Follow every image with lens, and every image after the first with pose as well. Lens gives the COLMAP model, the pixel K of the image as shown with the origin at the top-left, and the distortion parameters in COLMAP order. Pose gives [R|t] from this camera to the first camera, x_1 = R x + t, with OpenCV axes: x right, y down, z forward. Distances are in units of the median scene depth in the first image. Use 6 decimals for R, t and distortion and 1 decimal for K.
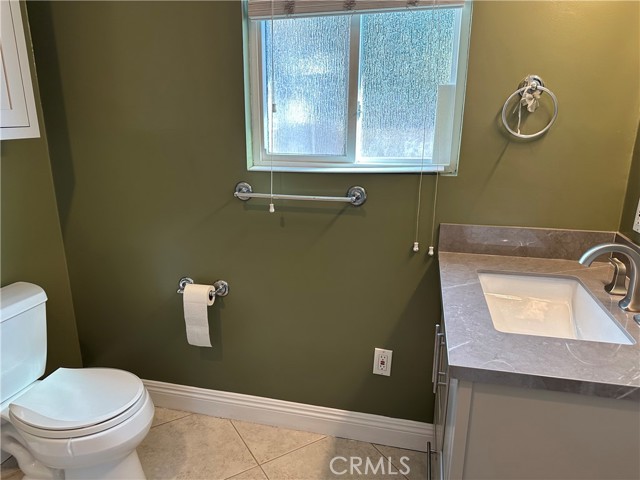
lens RADIAL K [[447.3, 0, 317.1], [0, 447.3, 243.7], [0, 0, 1]] dist [0.128923, -0.182979]
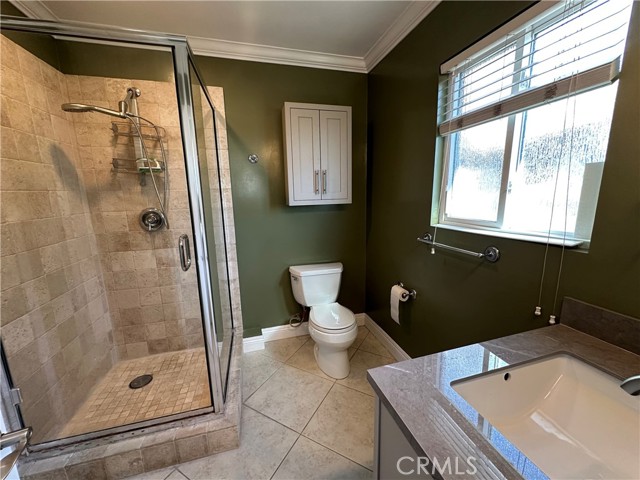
lens RADIAL K [[254.9, 0, 320.0], [0, 254.9, 240.0], [0, 0, 1]] dist [-0.002691, 0.000242]
pose [[0.500339, 0.148999, -0.852913, 0.441255], [-0.220926, 0.974444, 0.040629, -0.066295], [0.837169, 0.168102, 0.520470, 0.214787]]
